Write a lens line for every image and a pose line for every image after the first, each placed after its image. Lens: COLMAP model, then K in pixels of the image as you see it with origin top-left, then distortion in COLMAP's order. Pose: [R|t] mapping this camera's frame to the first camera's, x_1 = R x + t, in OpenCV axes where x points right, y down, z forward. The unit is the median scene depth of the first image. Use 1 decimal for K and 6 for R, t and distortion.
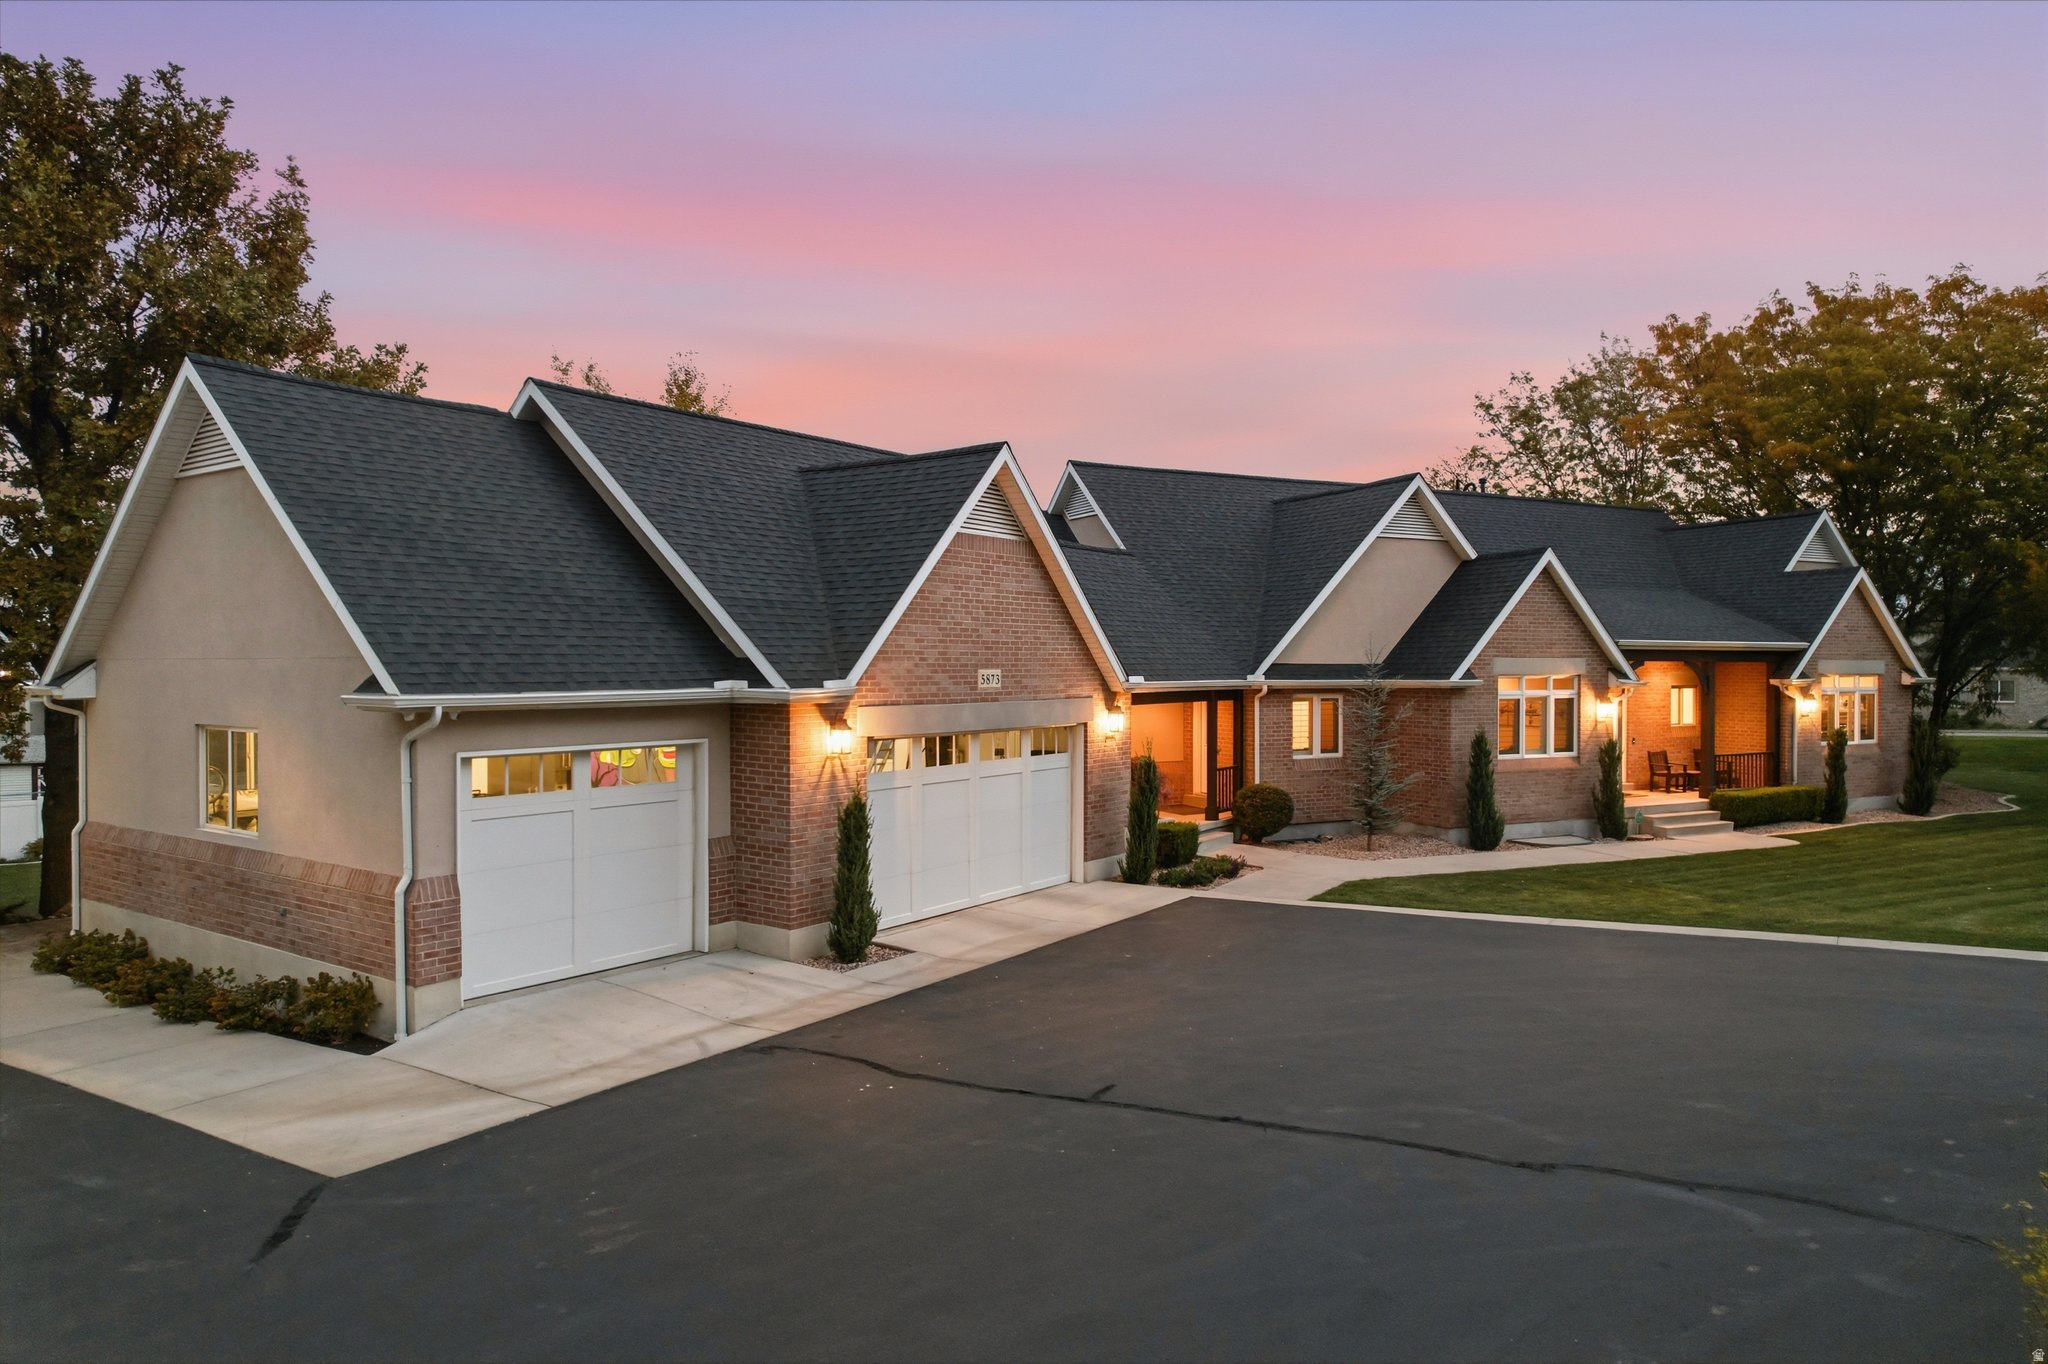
lens RADIAL K [[1334.6, 0, 1031.4], [0, 1334.6, 681.5], [0, 0, 1]] dist [-0.054975, 0.050536]
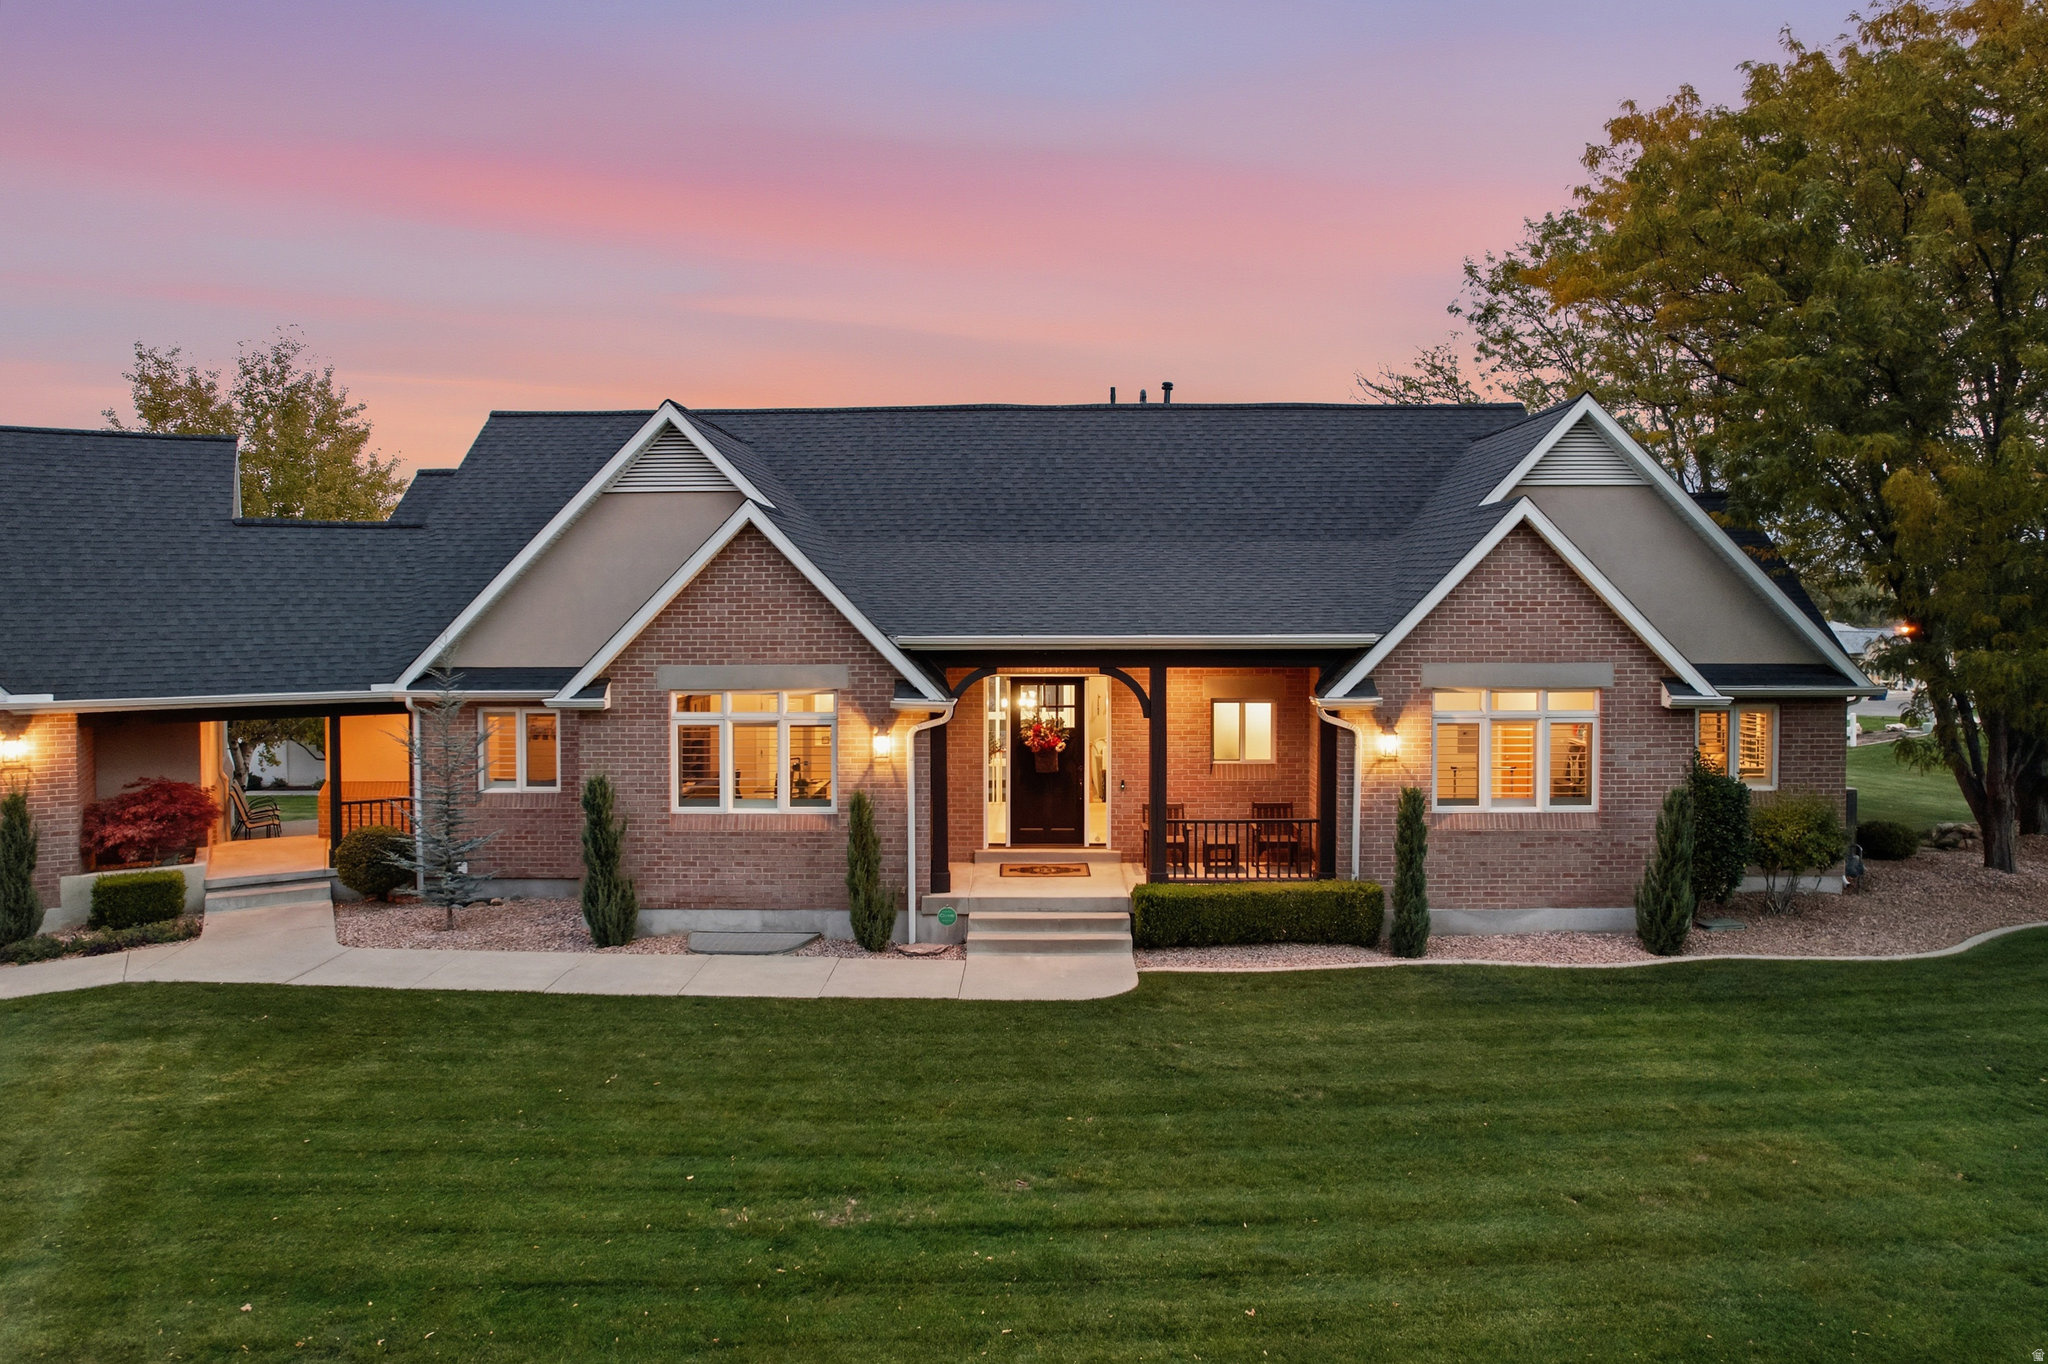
lens RADIAL K [[1334.6, 0, 1017.6], [0, 1334.6, 672.6], [0, 0, 1]] dist [-0.054975, 0.050536]
pose [[0.887782, 0.017973, -0.459913, 0.832436], [0.000068, 0.999232, 0.039179, -0.040912], [0.460264, -0.034814, 0.887099, 0.484494]]
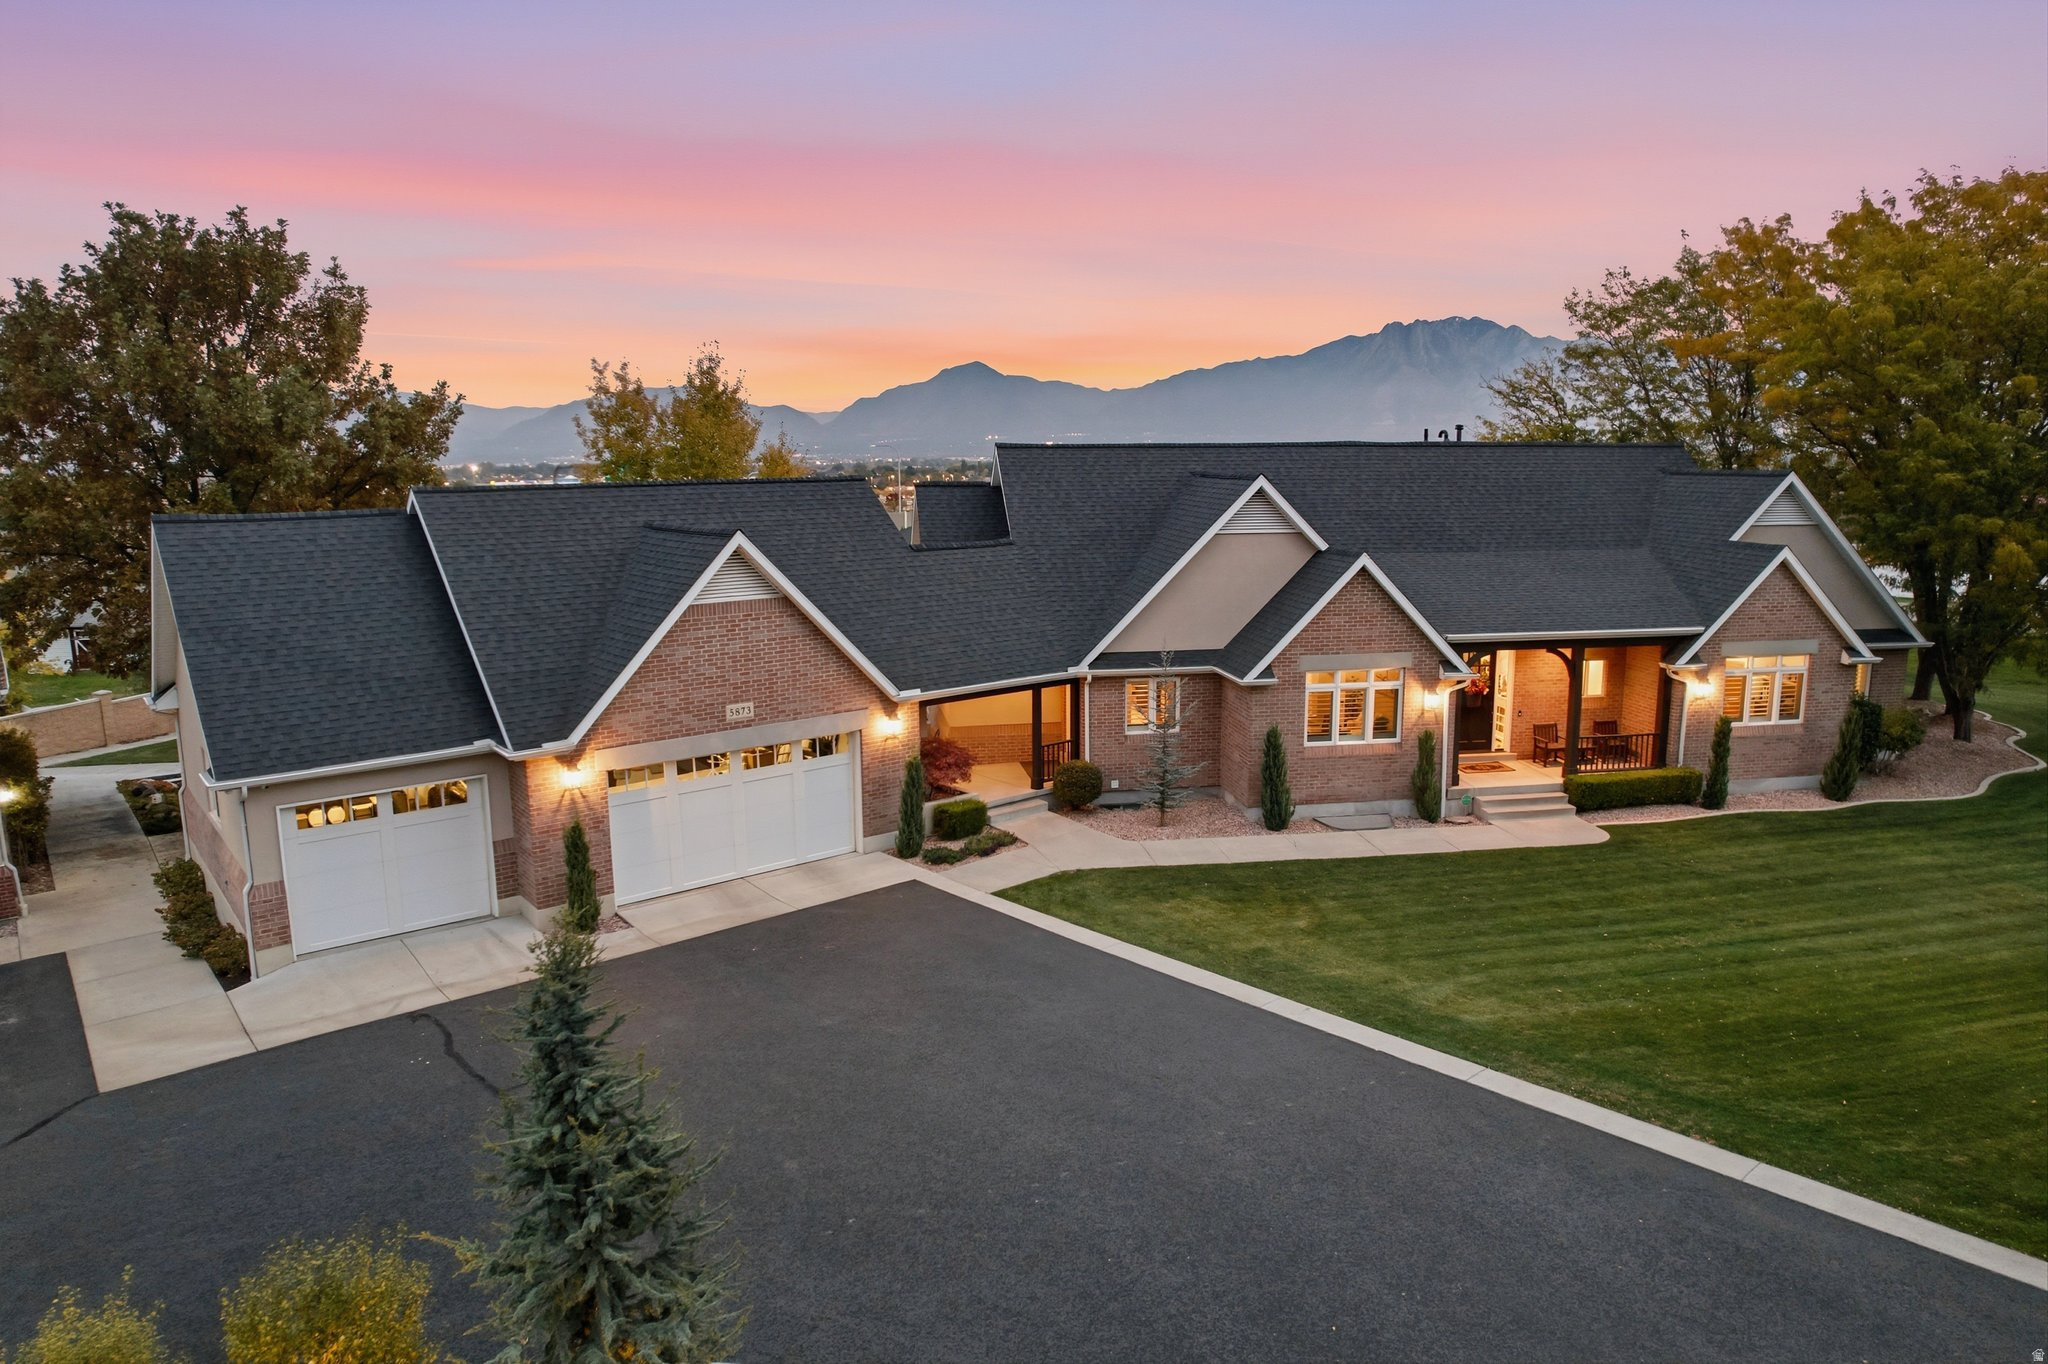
lens RADIAL K [[1334.6, 0, 1018.3], [0, 1334.6, 703.2], [0, 0, 1]] dist [-0.054975, 0.050536]
pose [[0.958704, 0.044281, -0.280938, 0.438240], [0.005827, 0.984539, 0.175066, -0.173863], [0.284346, -0.169474, 0.943624, -0.105137]]
